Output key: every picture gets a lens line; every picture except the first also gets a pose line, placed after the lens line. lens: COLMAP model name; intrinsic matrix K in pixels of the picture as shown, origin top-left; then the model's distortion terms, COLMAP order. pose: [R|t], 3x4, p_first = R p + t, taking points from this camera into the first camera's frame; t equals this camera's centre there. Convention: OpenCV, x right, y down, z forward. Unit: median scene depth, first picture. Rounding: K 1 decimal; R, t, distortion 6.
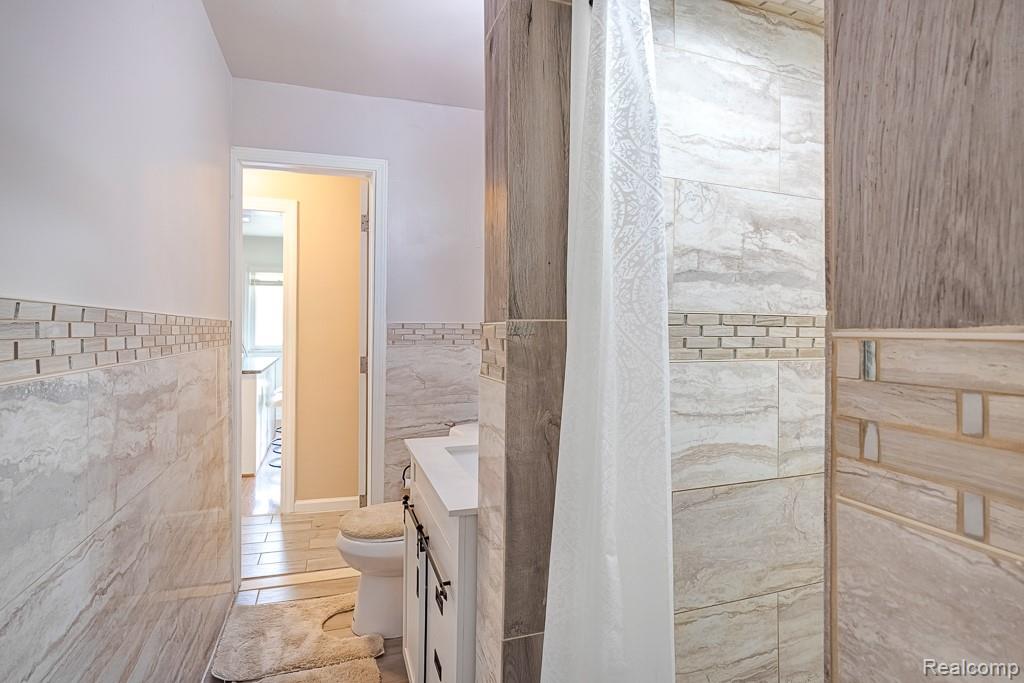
lens RADIAL K [[533.3, 0, 512.0], [0, 533.3, 341.5], [0, 0, 1]] dist [-0.005590, 0.000784]
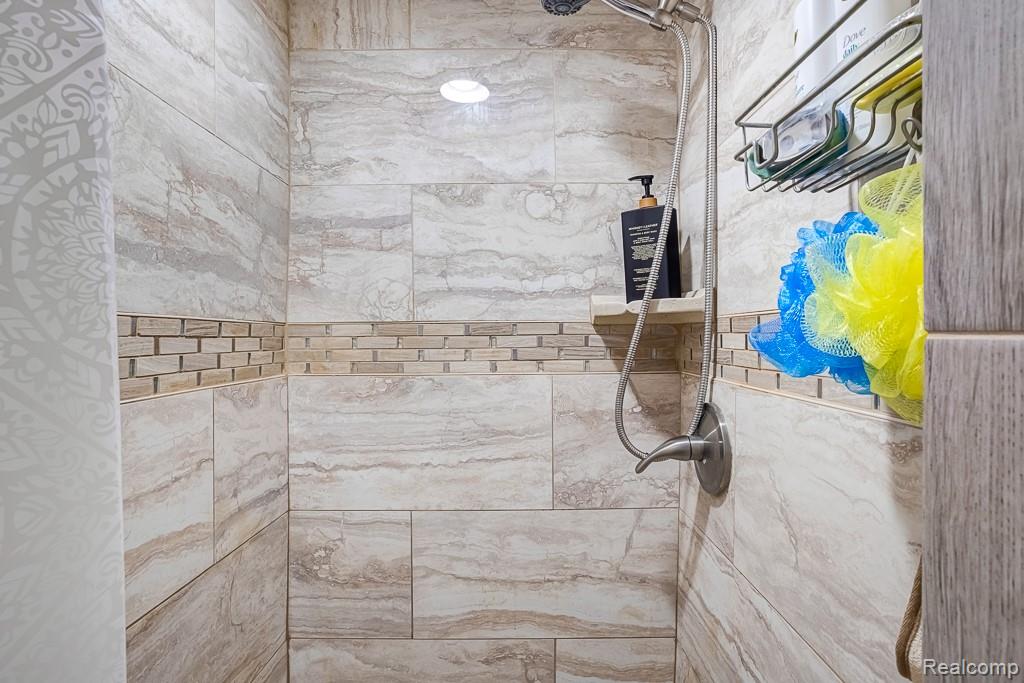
lens RADIAL K [[533.3, 0, 512.0], [0, 533.3, 341.5], [0, 0, 1]] dist [-0.005590, 0.000784]
pose [[0.368731, -0.012190, 0.929456, 0.023058], [0.015717, 0.999853, 0.006878, -0.021814], [-0.929403, 0.012072, 0.368869, 0.417952]]
